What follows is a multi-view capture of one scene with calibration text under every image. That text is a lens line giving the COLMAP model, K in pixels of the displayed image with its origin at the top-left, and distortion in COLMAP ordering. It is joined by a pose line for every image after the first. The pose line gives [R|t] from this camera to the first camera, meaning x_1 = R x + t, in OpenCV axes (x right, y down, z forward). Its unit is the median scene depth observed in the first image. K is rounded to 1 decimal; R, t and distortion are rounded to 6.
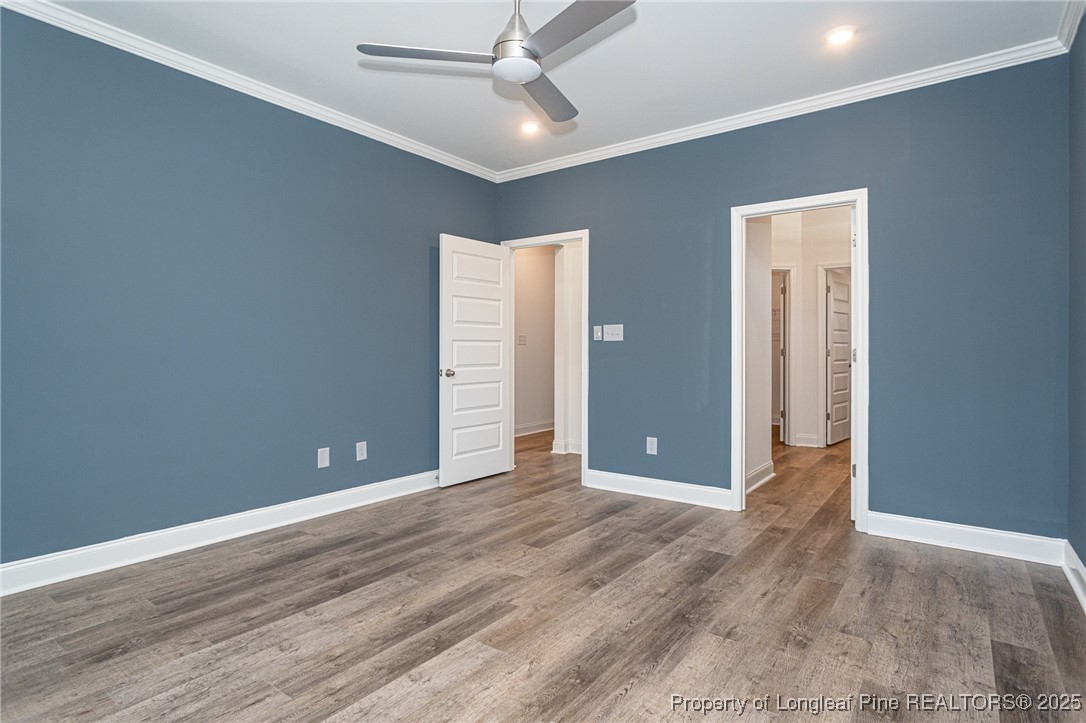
lens RADIAL K [[581.0, 0, 542.6], [0, 581.0, 353.7], [0, 0, 1]] dist [-0.019499, 0.007965]
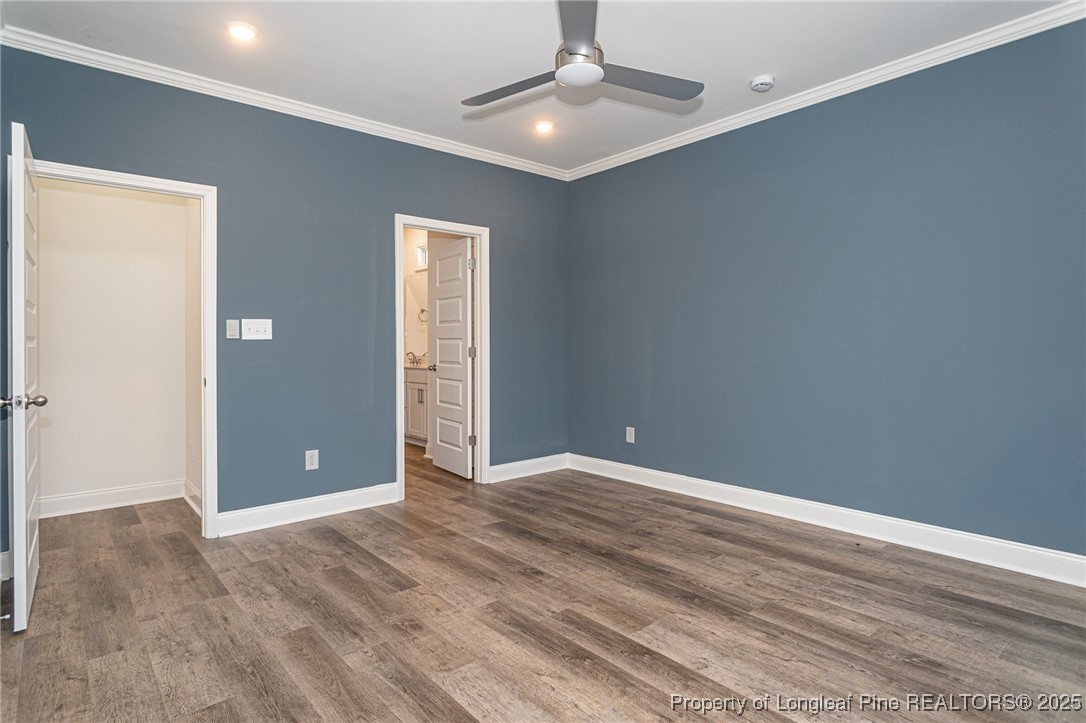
lens RADIAL K [[581.0, 0, 538.8], [0, 581.0, 333.5], [0, 0, 1]] dist [-0.019499, 0.007965]
pose [[0.214235, 0.011626, 0.976713, -1.002092], [0.017059, 0.999732, -0.015641, -0.019730], [-0.976633, 0.020013, 0.213979, 0.807280]]
